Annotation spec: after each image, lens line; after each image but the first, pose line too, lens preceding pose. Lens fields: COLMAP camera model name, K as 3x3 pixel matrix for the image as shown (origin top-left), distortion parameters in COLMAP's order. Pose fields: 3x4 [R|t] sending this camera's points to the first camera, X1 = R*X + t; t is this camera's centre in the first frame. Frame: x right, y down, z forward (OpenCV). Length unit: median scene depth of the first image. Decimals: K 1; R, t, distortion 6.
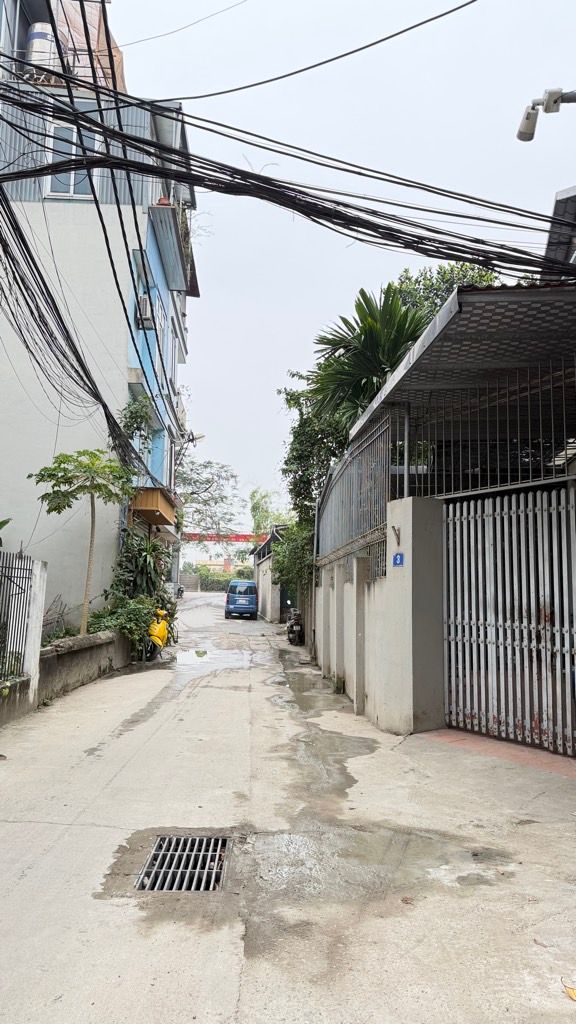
lens RADIAL K [[719.7, 0, 288.7], [0, 719.7, 511.8], [0, 0, 1]] dist [0.014167, 0.000134]
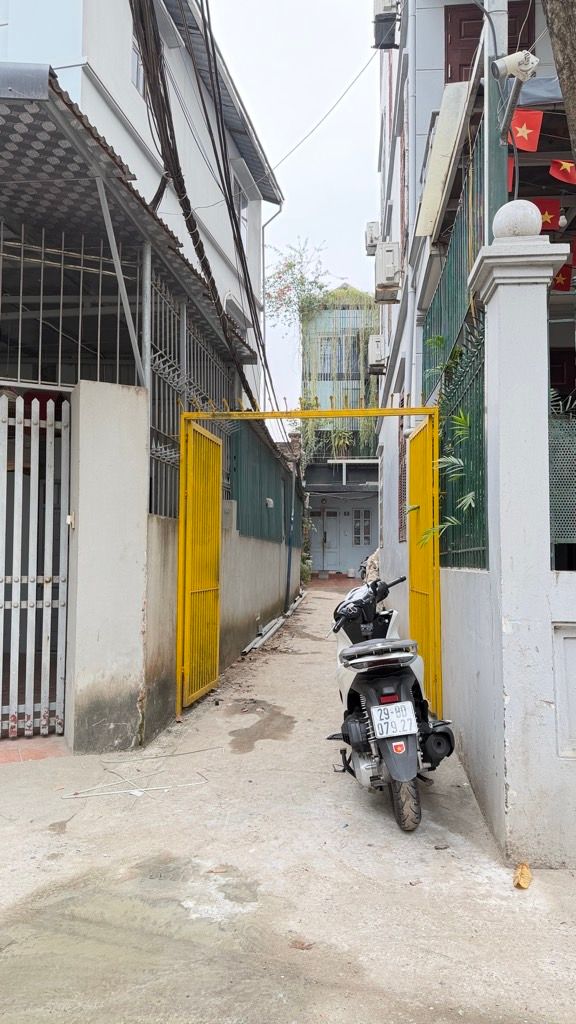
lens RADIAL K [[719.7, 0, 287.5], [0, 719.7, 511.5], [0, 0, 1]] dist [0.014167, 0.000134]
pose [[0.058710, 0.039248, 0.997503, -0.538844], [-0.129520, 0.991080, -0.031372, 0.107382], [-0.989837, -0.127355, 0.063270, 0.922047]]
